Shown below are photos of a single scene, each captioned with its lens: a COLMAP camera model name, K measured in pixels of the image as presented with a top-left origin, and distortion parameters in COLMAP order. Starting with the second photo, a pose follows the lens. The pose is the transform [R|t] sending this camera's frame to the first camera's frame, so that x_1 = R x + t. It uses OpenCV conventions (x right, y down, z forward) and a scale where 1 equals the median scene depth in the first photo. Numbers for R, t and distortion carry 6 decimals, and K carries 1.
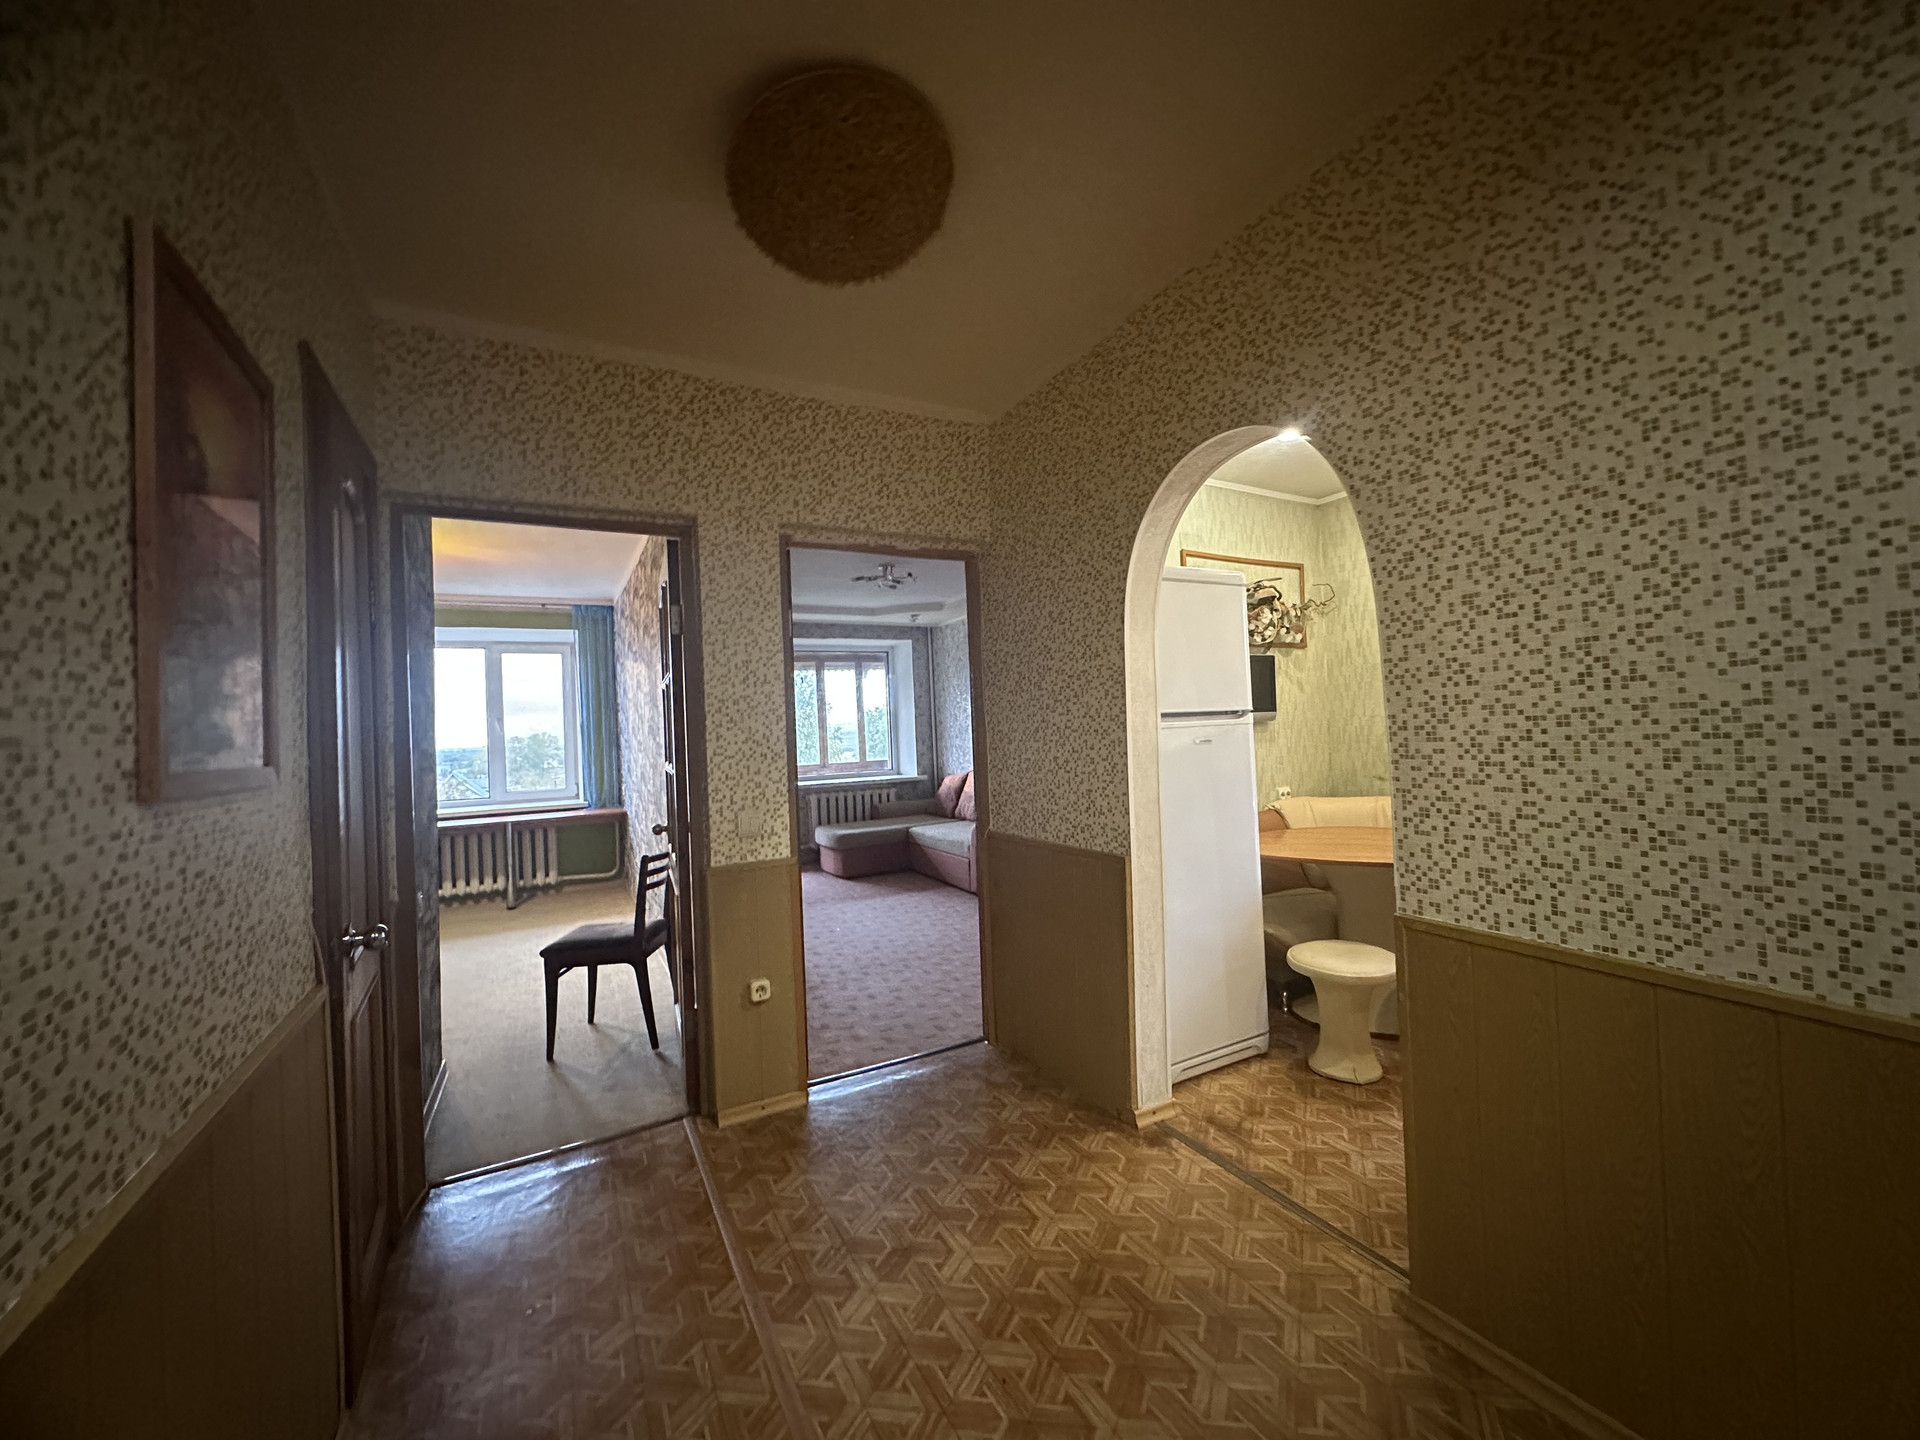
lens RADIAL K [[765.3, 0, 956.0], [0, 765.3, 715.7], [0, 0, 1]] dist [-0.002512, 0.000742]
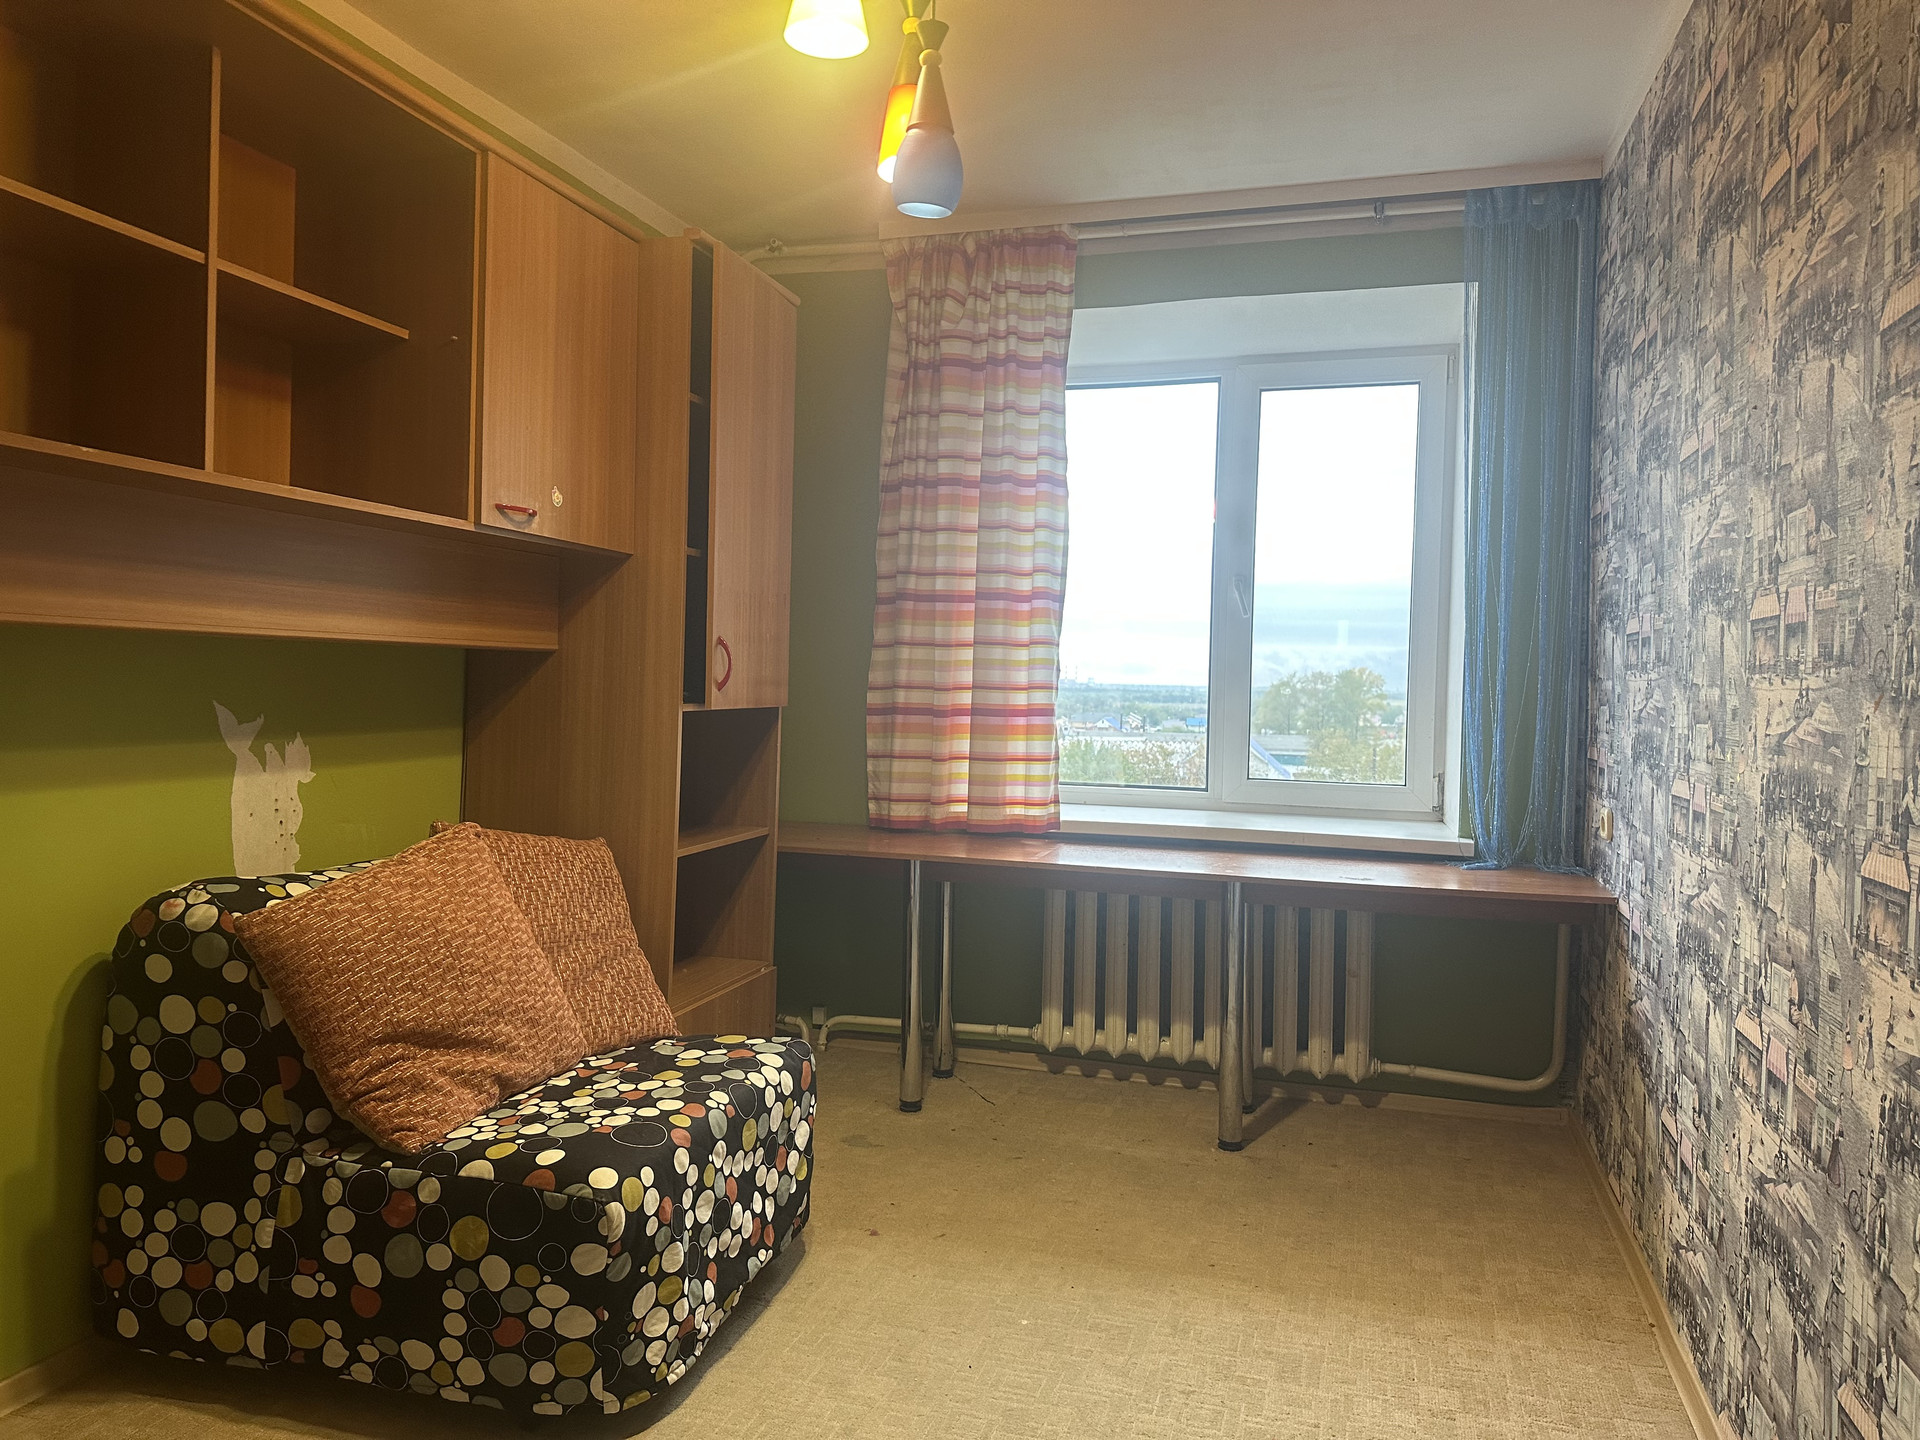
lens RADIAL K [[1343.2, 0, 960.0], [0, 1343.2, 720.0], [0, 0, 1]] dist [0.140404, -0.169527]
pose [[0.708502, 0.072908, -0.701933, -0.247621], [-0.035275, 0.997064, 0.067957, 0.035207], [0.704827, -0.023387, 0.708994, 0.470647]]
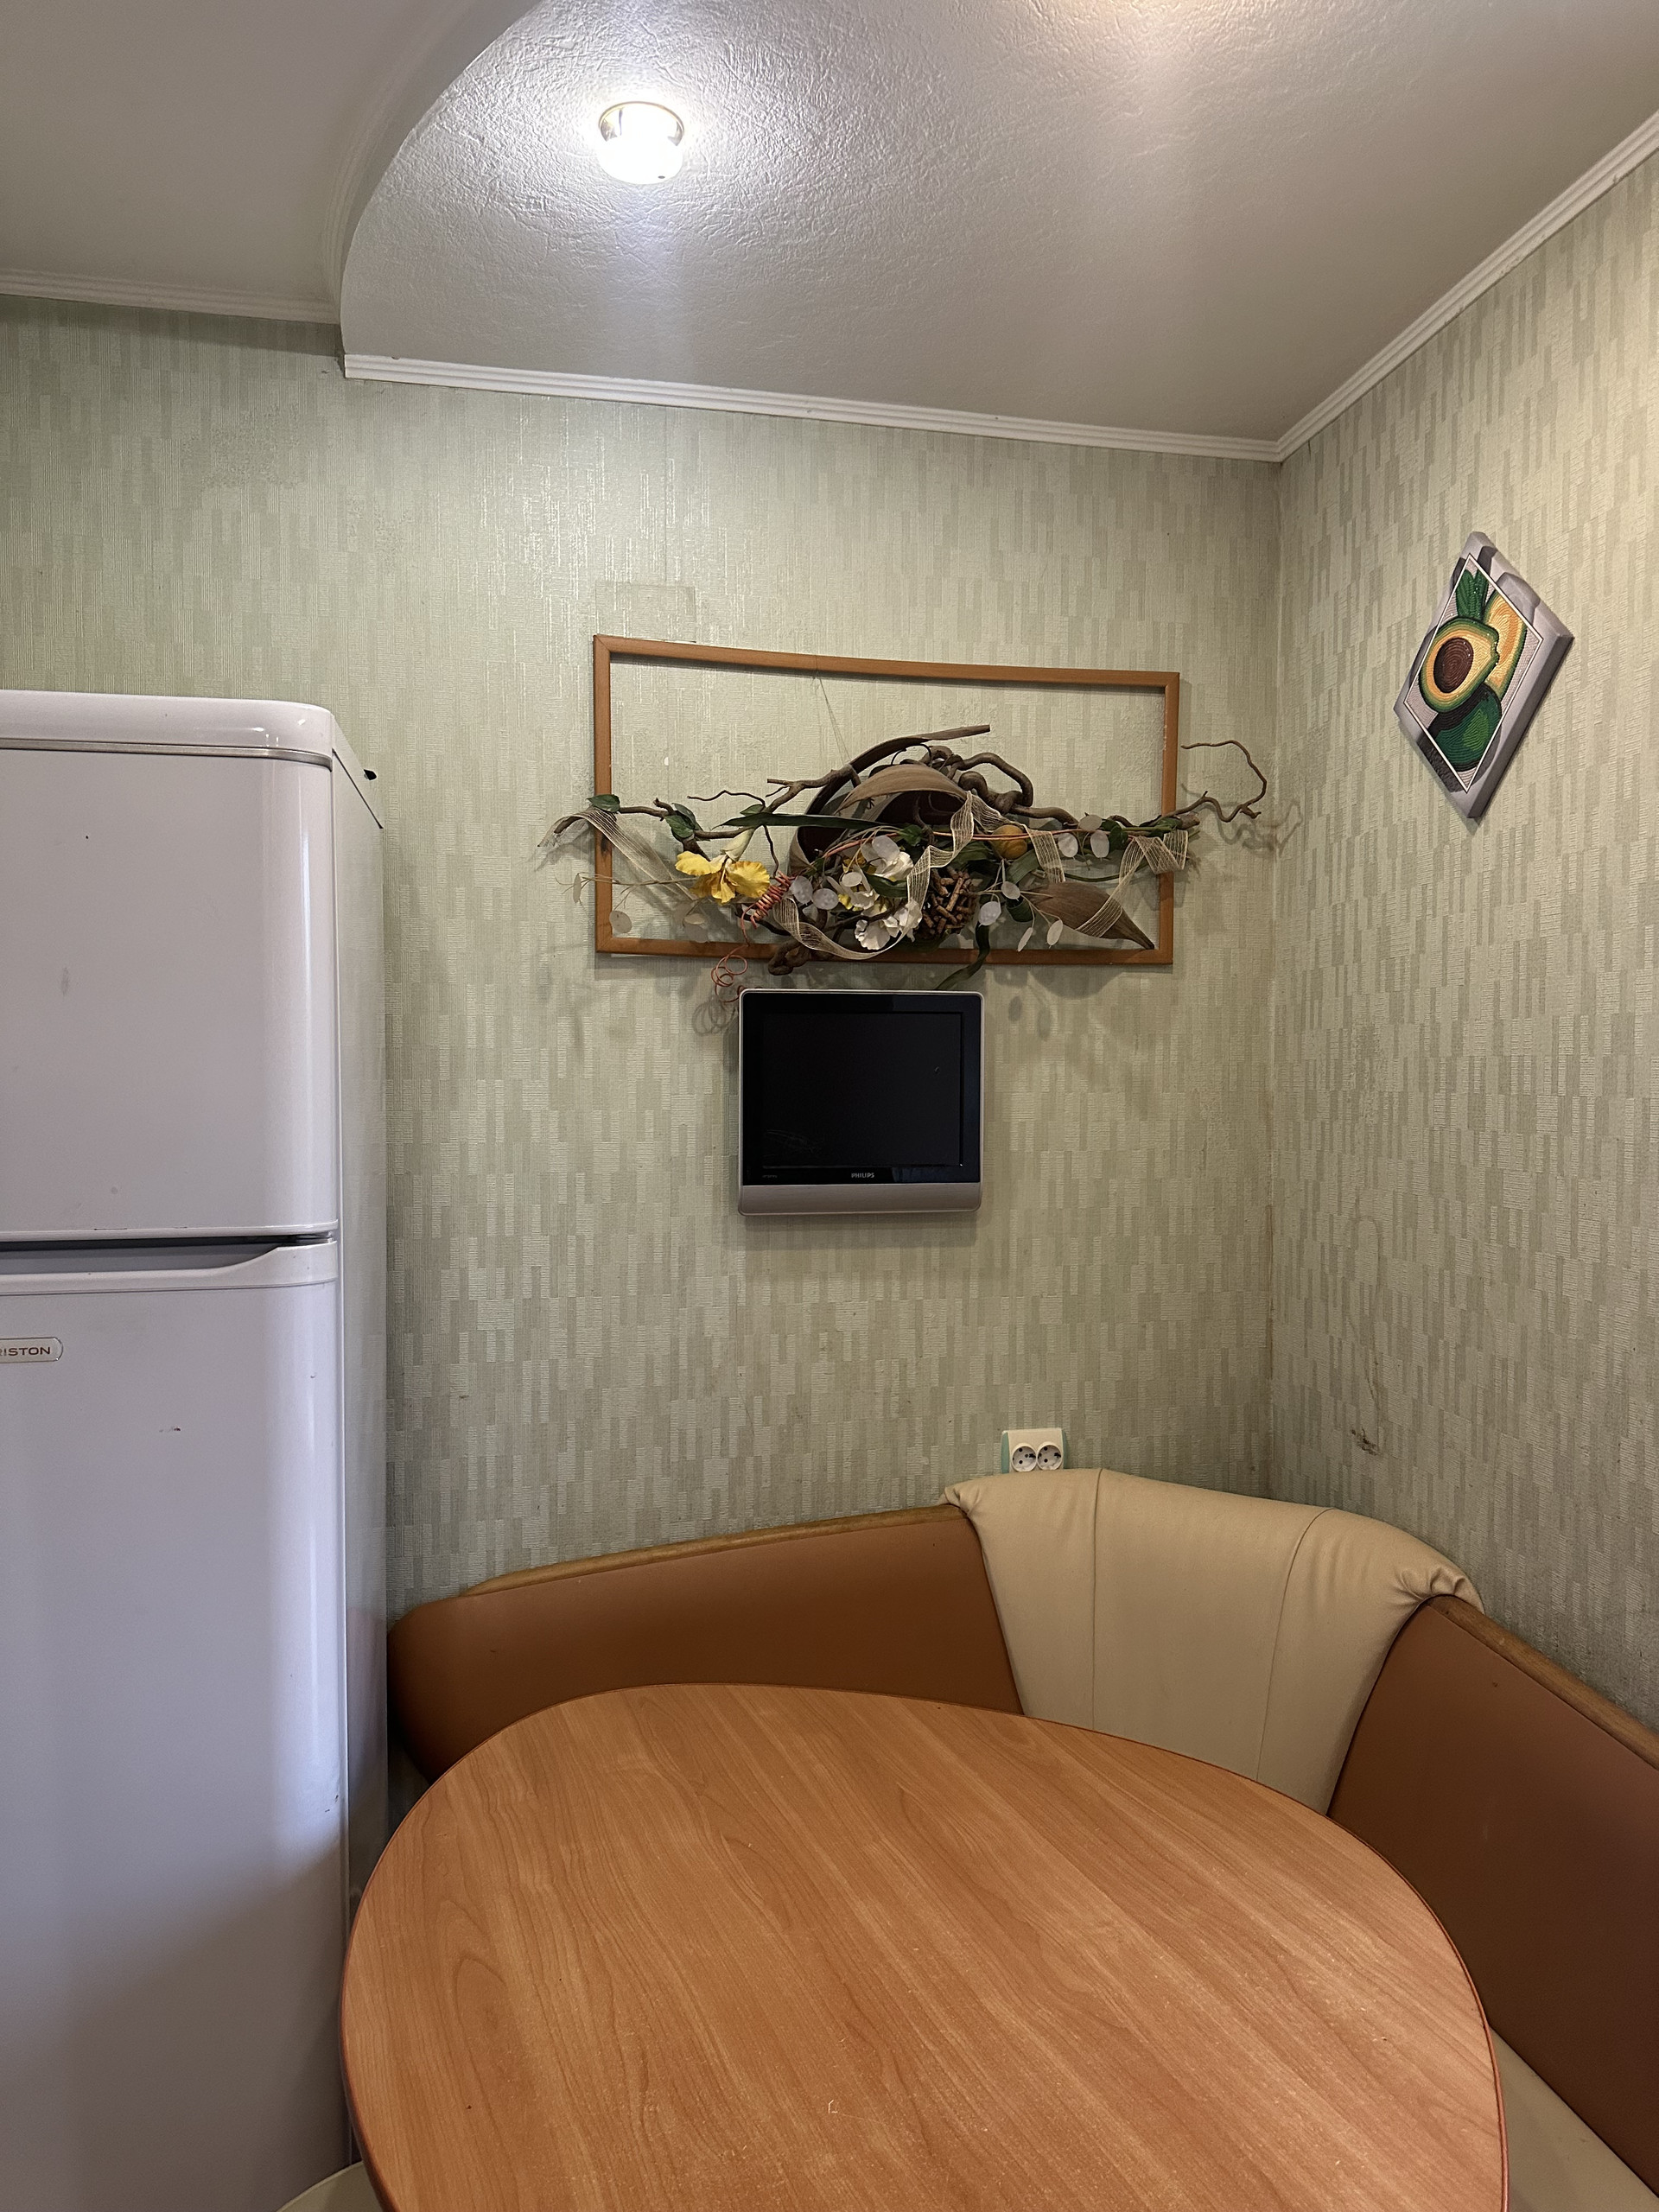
lens RADIAL K [[1547.5, 0, 829.5], [0, 1547.5, 1106.0], [0, 0, 1]] dist [0.140404, -0.169527]
pose [[0.955051, 0.046514, -0.292769, 0.858357], [-0.031077, 0.997881, 0.057165, -0.108674], [0.294807, -0.045497, 0.954473, 0.646802]]
